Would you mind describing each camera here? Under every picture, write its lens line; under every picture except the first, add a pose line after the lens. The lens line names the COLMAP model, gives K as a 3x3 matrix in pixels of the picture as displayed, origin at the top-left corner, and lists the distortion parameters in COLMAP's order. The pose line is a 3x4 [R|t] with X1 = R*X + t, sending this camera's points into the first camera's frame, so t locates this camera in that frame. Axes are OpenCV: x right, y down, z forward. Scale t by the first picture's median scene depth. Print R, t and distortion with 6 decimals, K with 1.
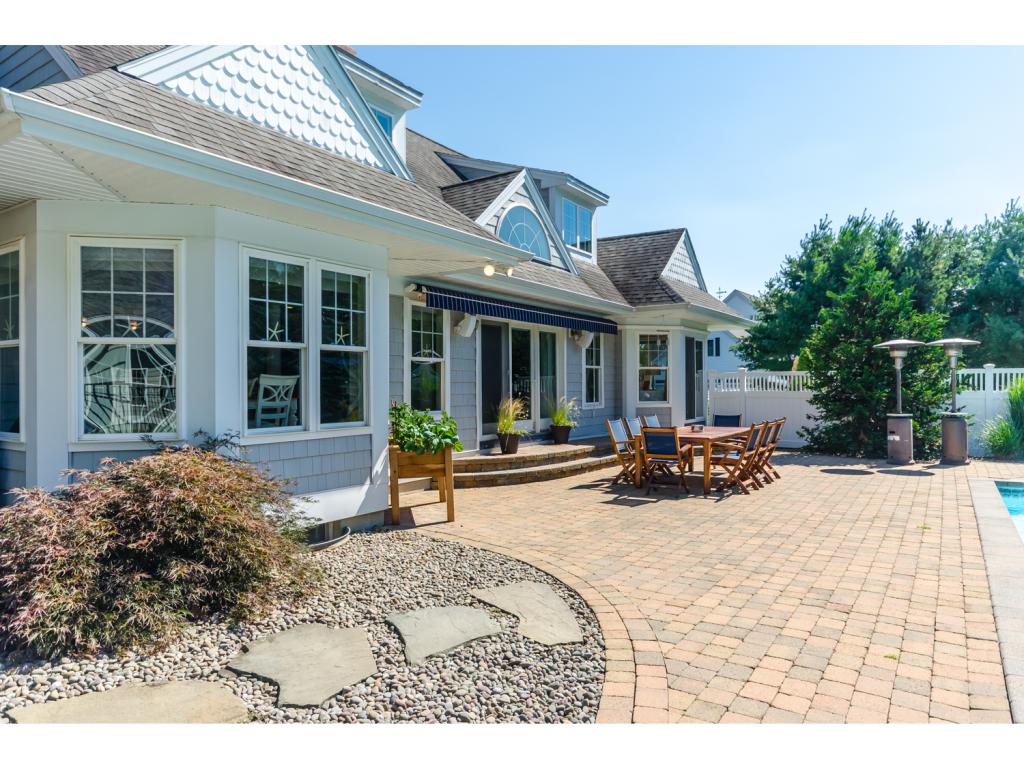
lens RADIAL K [[653.1, 0, 511.4], [0, 653.1, 381.1], [0, 0, 1]] dist [0.010190, 0.000753]
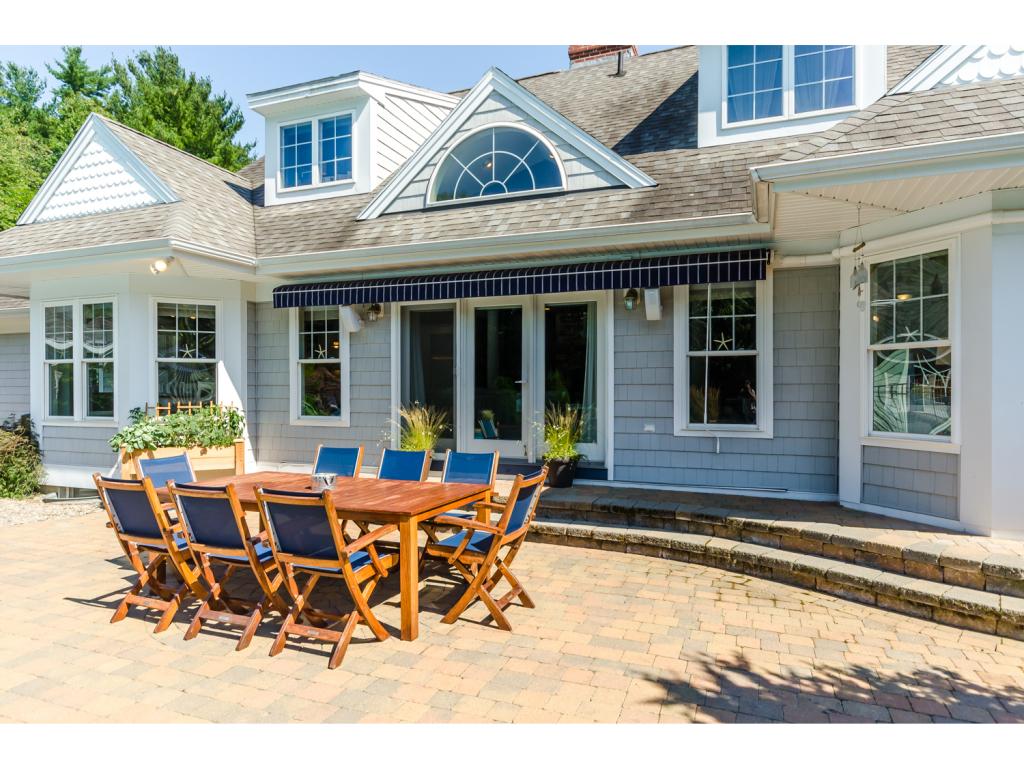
lens RADIAL K [[619.1, 0, 512.5], [0, 619.1, 403.5], [0, 0, 1]] dist [0.015213, 0.001161]
pose [[0.206473, 0.012949, -0.978367, 0.654481], [-0.000827, 0.999914, 0.013060, 0.010850], [0.978452, -0.001888, 0.206466, 0.886260]]
